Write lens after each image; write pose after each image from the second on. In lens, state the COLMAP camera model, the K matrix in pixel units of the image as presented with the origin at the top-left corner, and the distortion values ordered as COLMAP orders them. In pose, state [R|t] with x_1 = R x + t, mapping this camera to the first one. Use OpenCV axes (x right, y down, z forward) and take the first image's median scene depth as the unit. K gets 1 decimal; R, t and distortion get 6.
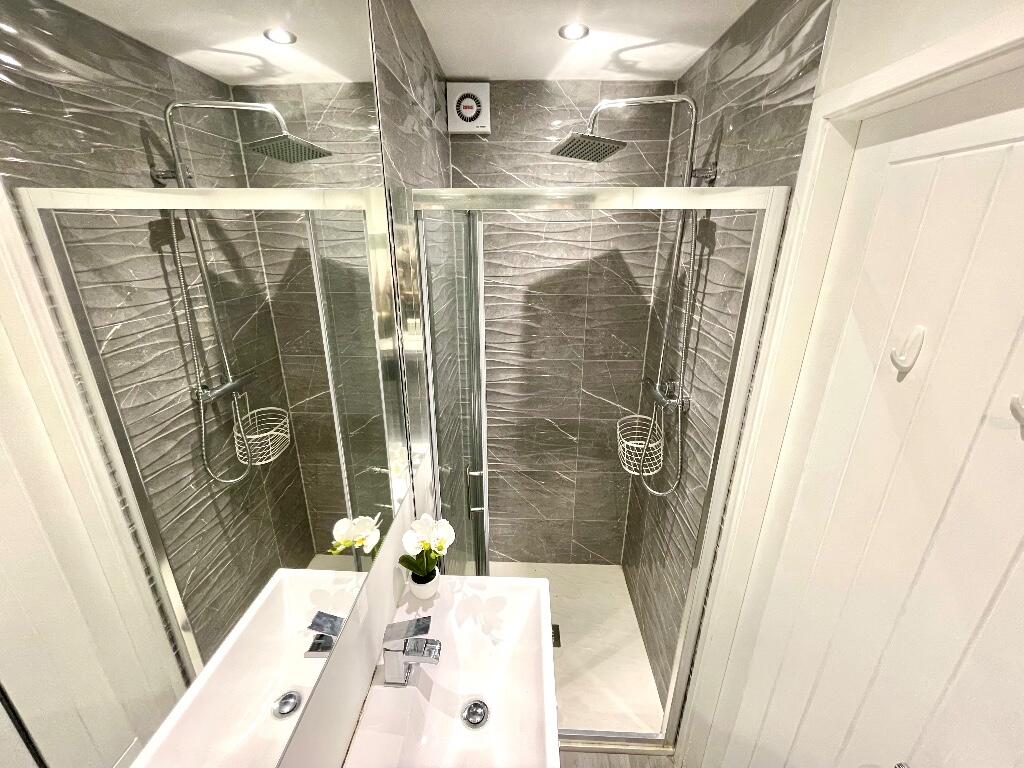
lens RADIAL K [[422.3, 0, 512.0], [0, 422.3, 384.0], [0, 0, 1]] dist [-0.000379, 0.000129]
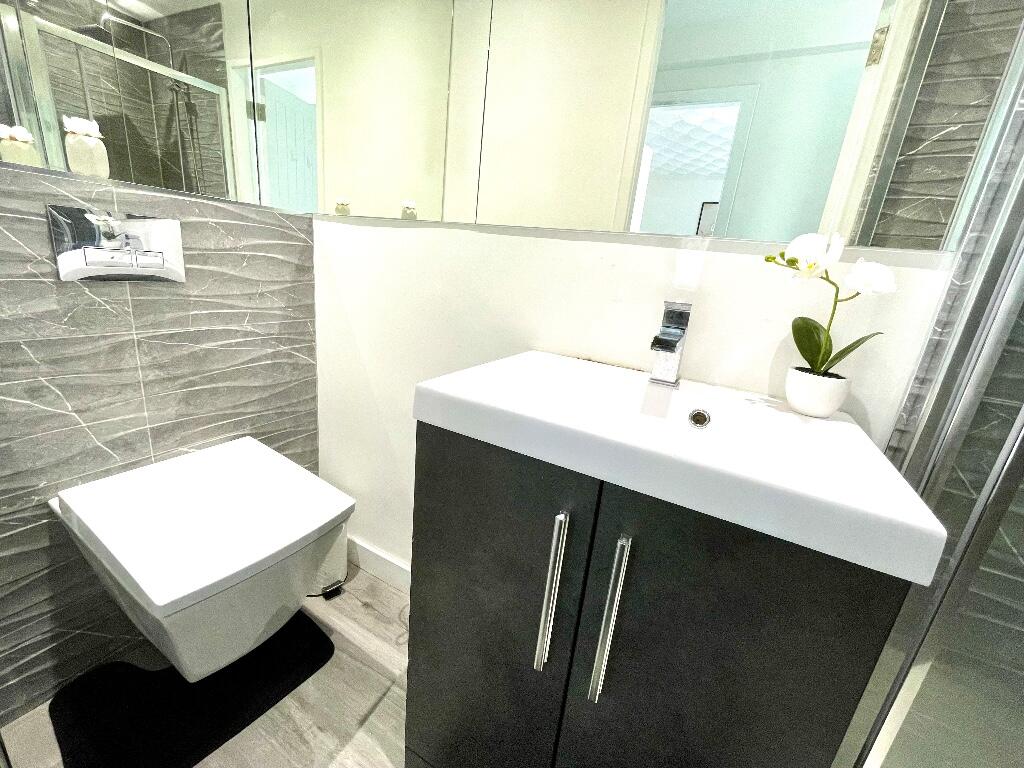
lens RADIAL K [[422.3, 0, 512.0], [0, 422.3, 384.0], [0, 0, 1]] dist [-0.000379, 0.000129]
pose [[0.434898, -0.215995, 0.874191, -1.373376], [0.206933, 0.968797, 0.136424, 1.415290], [-0.876380, 0.121569, 0.466024, -1.714424]]
